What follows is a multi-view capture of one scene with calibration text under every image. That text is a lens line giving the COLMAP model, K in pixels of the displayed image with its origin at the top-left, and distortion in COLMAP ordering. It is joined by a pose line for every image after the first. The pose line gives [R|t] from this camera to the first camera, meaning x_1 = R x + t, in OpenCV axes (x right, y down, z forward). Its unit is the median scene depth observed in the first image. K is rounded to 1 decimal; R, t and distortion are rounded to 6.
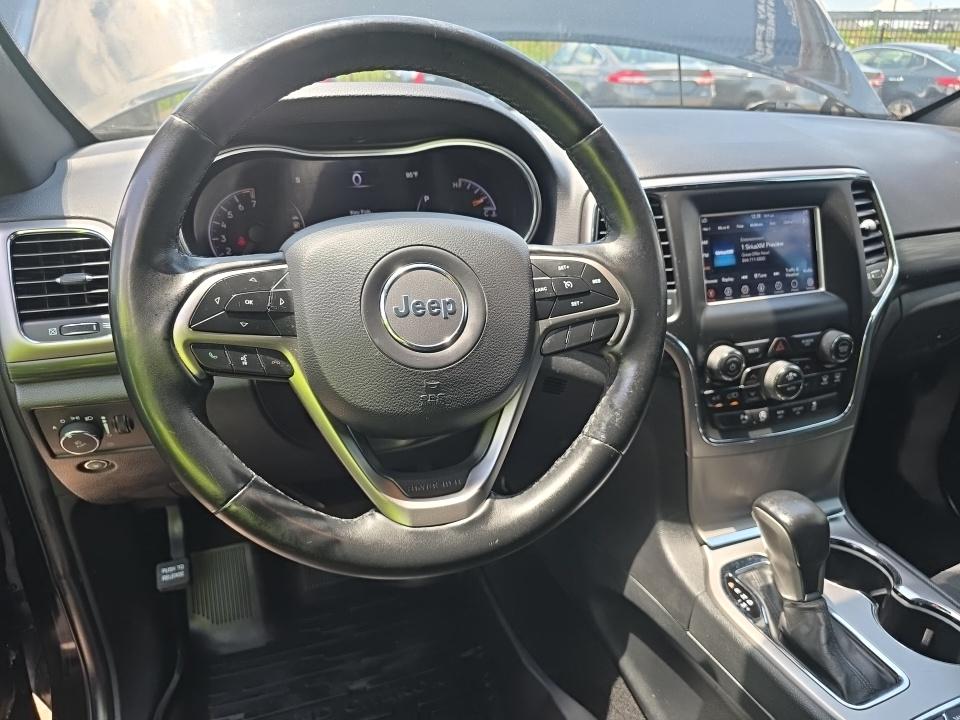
lens RADIAL K [[667.0, 0, 510.6], [0, 667.0, 358.3], [0, 0, 1]] dist [0.029564, -0.030595]
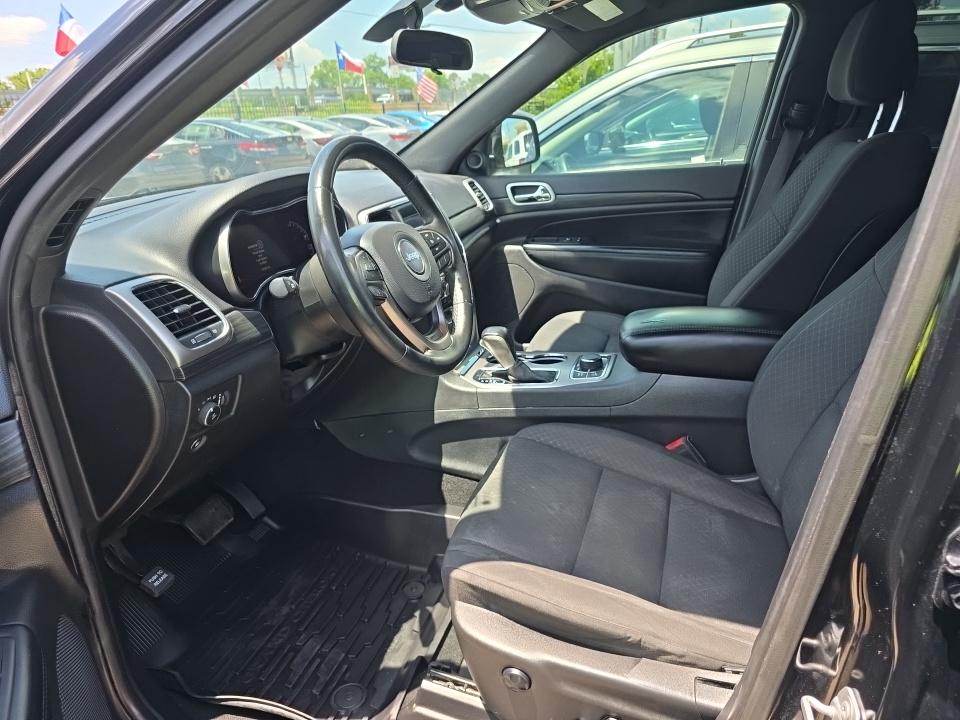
lens RADIAL K [[667.0, 0, 510.6], [0, 667.0, 358.3], [0, 0, 1]] dist [0.029564, -0.030595]
pose [[0.559405, -0.309940, 0.768767, -1.056611], [0.377484, 0.920962, 0.096617, 0.087688], [-0.737951, 0.236150, 0.632188, -0.351761]]
